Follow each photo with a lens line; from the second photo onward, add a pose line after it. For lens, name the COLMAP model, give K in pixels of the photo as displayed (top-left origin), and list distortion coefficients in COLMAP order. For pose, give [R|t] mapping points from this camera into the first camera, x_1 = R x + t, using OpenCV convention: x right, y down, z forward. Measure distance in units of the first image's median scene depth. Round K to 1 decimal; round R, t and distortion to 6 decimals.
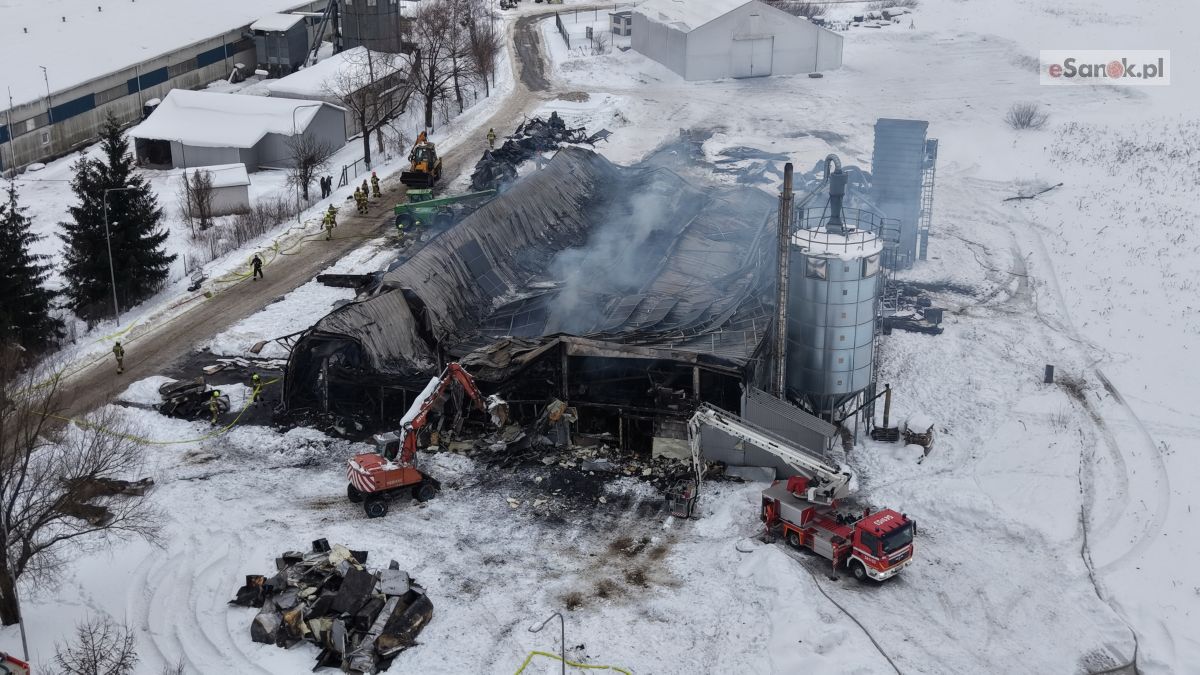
lens RADIAL K [[1600.9, 0, 599.3], [0, 1600.9, 325.5], [0, 0, 1]] dist [0.103829, 0.000000]
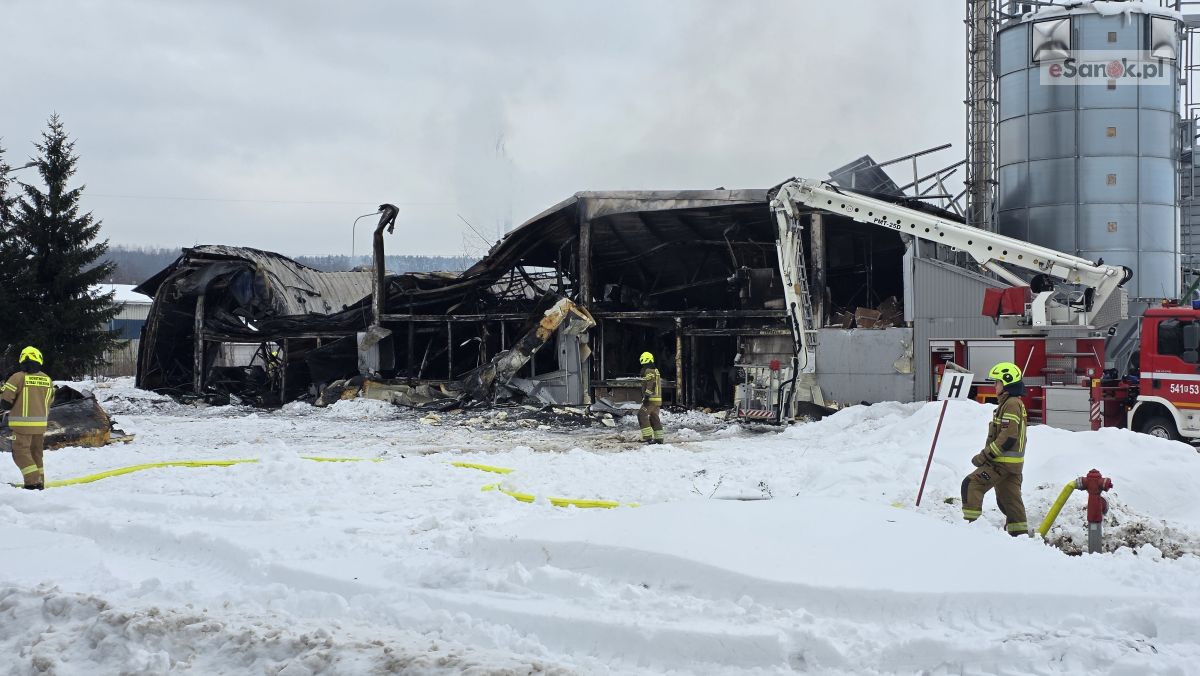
lens RADIAL K [[1647.2, 0, 594.1], [0, 1647.2, 319.2], [0, 0, 1]] dist [0.177367, 0.000000]
pose [[0.982587, 0.010036, -0.185532, 0.089175], [-0.077461, 0.929754, -0.359942, 0.257217], [0.168887, 0.368046, 0.914341, 0.515006]]
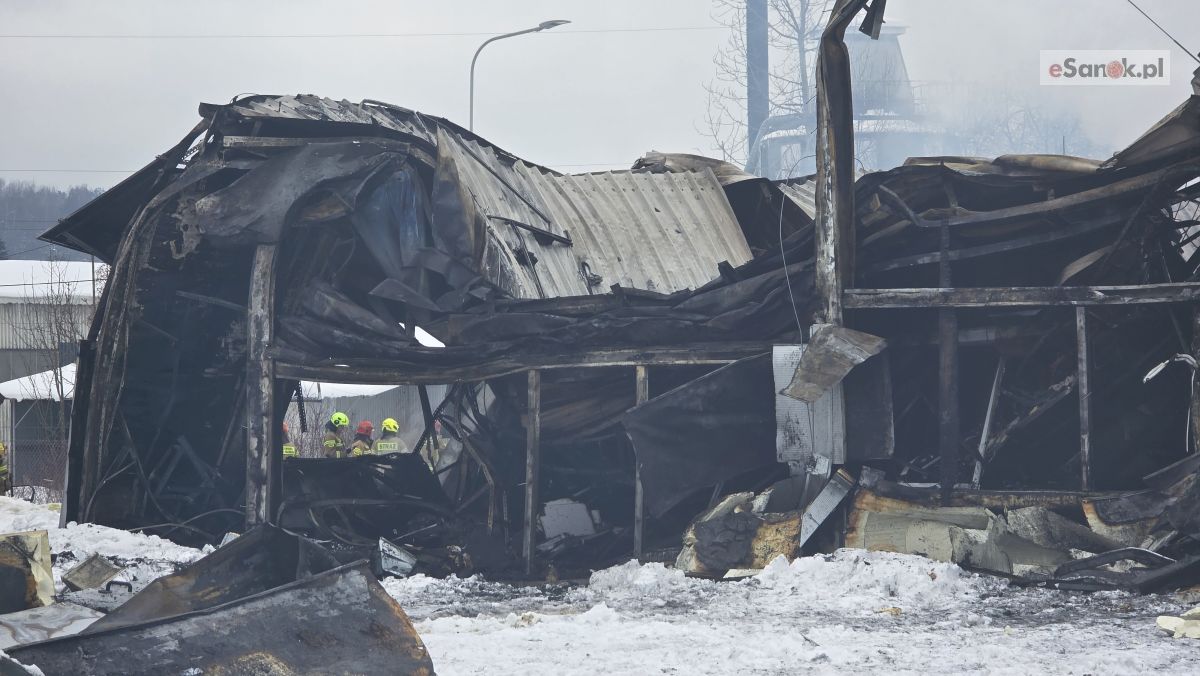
lens RADIAL K [[4154.7, 0, 566.2], [0, 4154.7, 322.9], [0, 0, 1]] dist [0.372368, 0.000000]
pose [[0.970237, -0.007778, -0.242033, -0.015184], [-0.081865, 0.930102, -0.358062, 0.225883], [0.227900, 0.367219, 0.901783, 0.606328]]
